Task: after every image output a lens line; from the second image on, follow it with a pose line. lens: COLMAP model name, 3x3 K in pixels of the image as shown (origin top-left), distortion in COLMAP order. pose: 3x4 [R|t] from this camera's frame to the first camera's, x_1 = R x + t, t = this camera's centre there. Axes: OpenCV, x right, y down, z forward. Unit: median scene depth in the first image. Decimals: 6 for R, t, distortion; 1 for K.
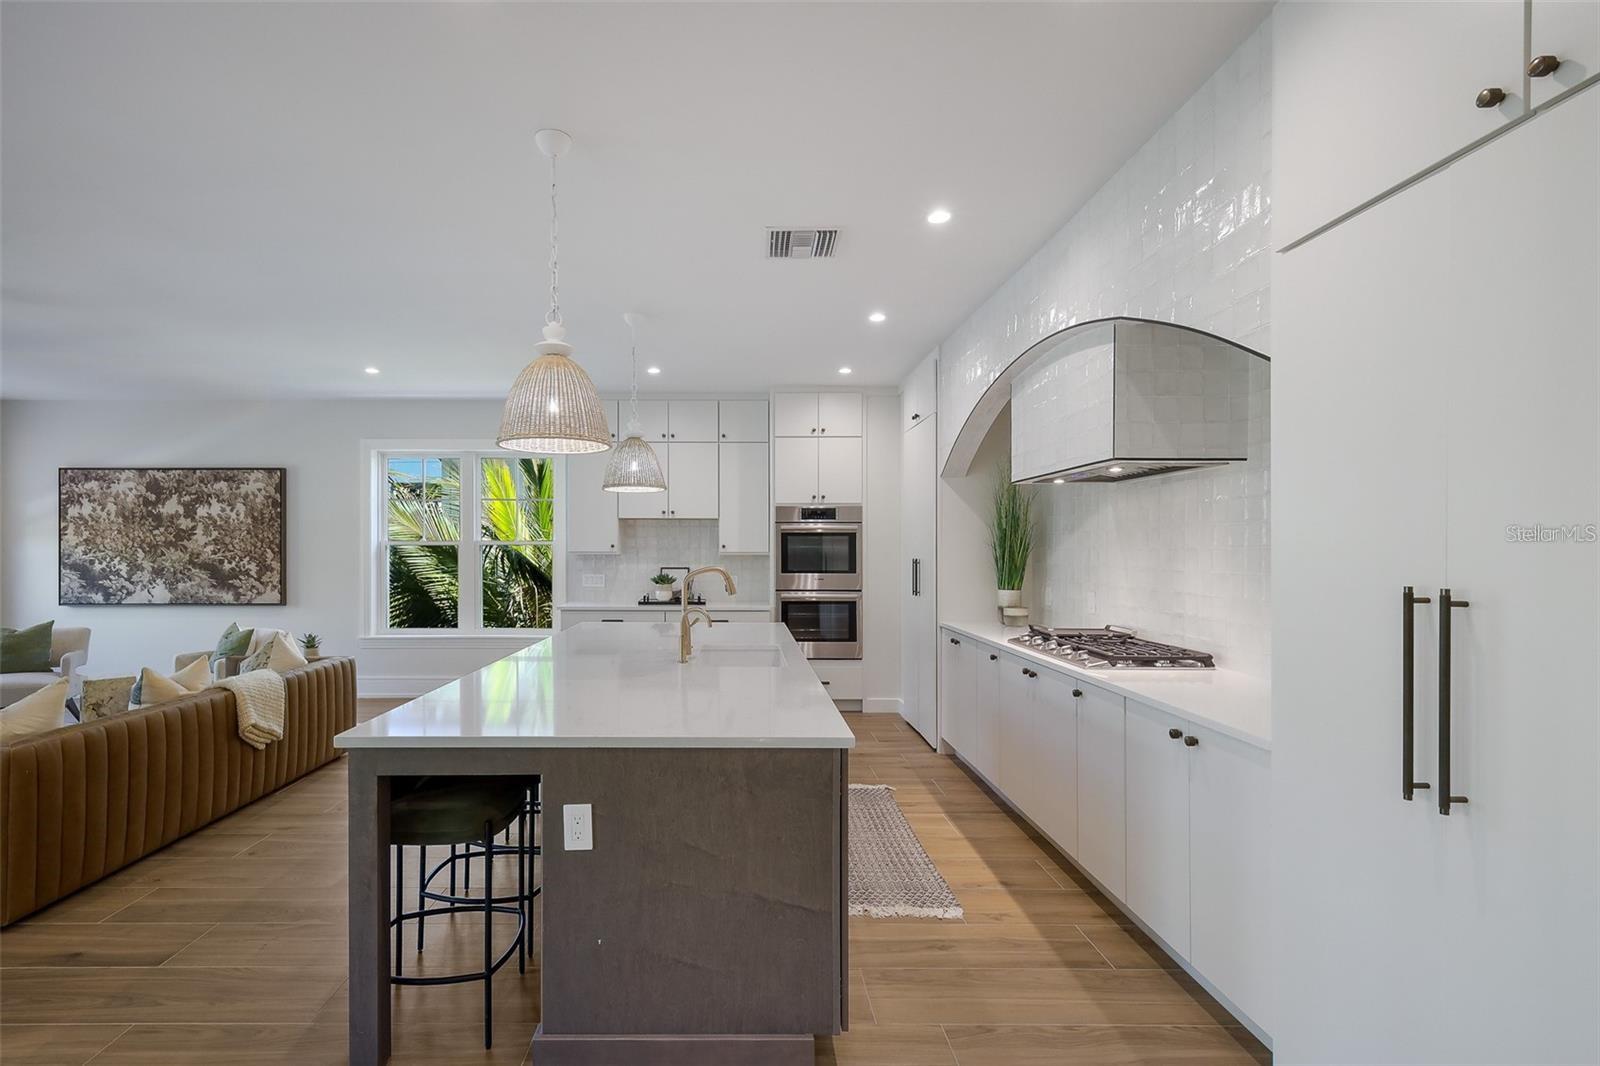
lens RADIAL K [[792.7, 0, 793.6], [0, 792.7, 542.0], [0, 0, 1]] dist [0.000970, 0.000005]
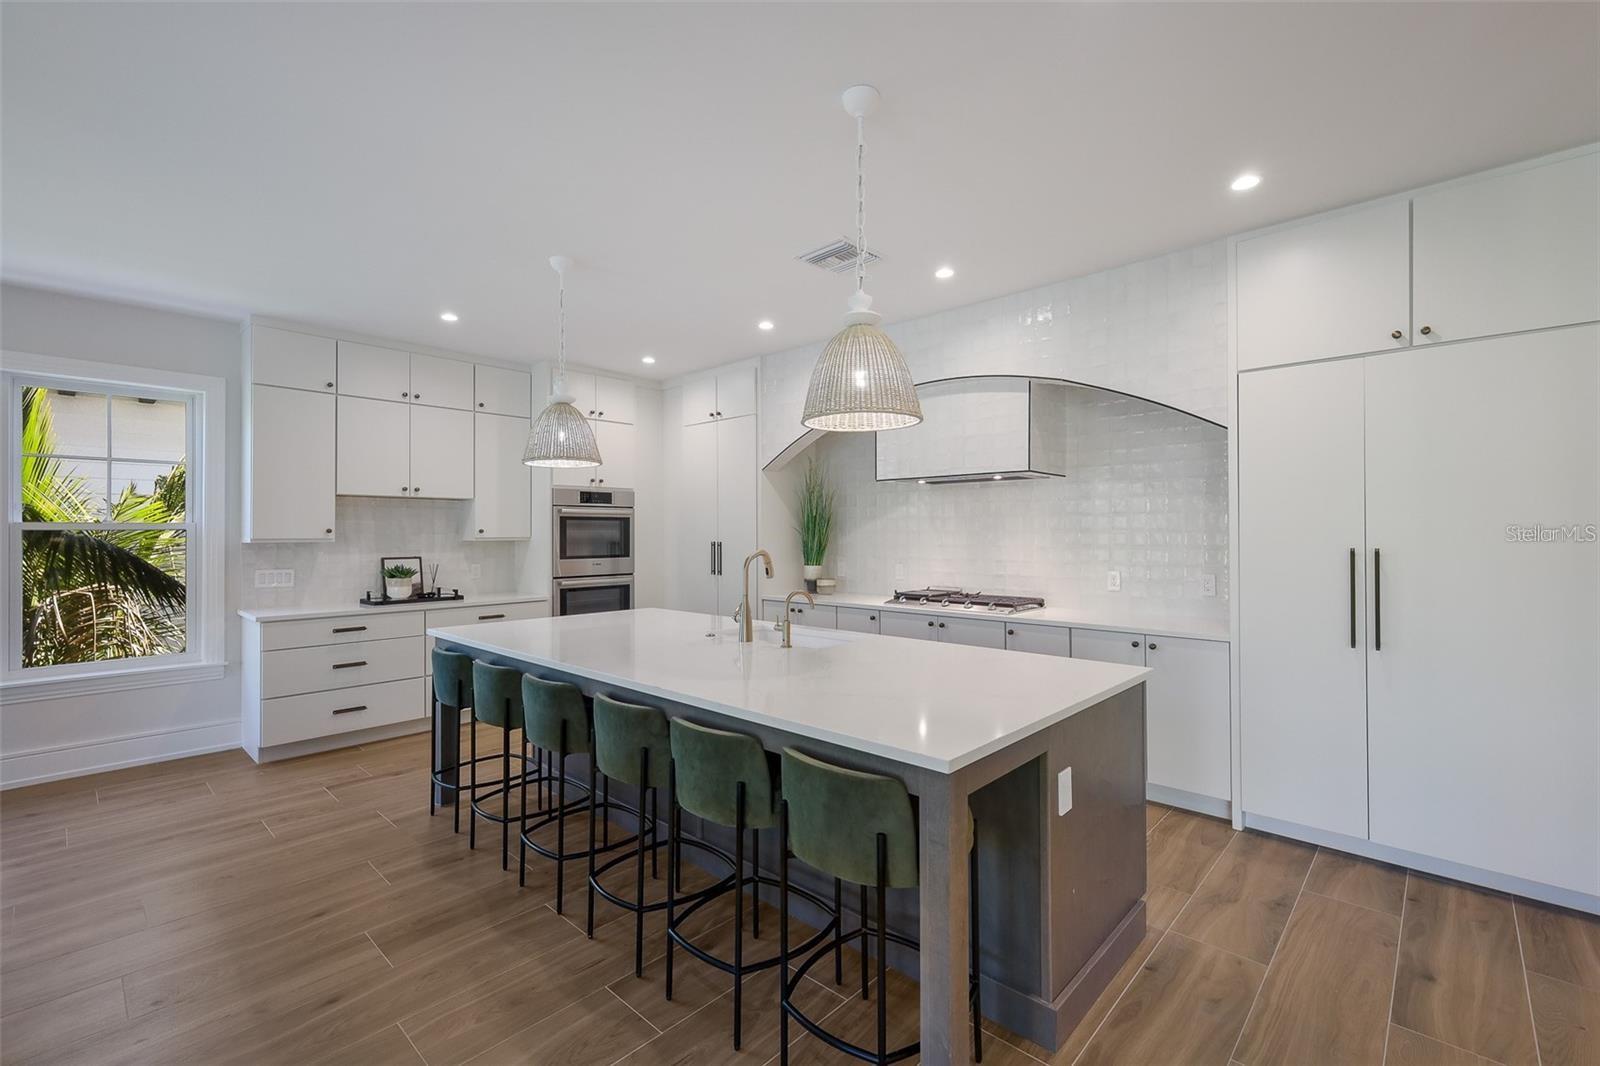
lens RADIAL K [[708.4, 0, 801.2], [0, 708.4, 526.6], [0, 0, 1]] dist [0.015396, 0.000755]
pose [[0.662750, 0.004357, 0.748828, -0.459015], [-0.001390, 0.999989, -0.004588, 0.003923], [-0.748839, 0.002000, 0.662749, 0.225720]]
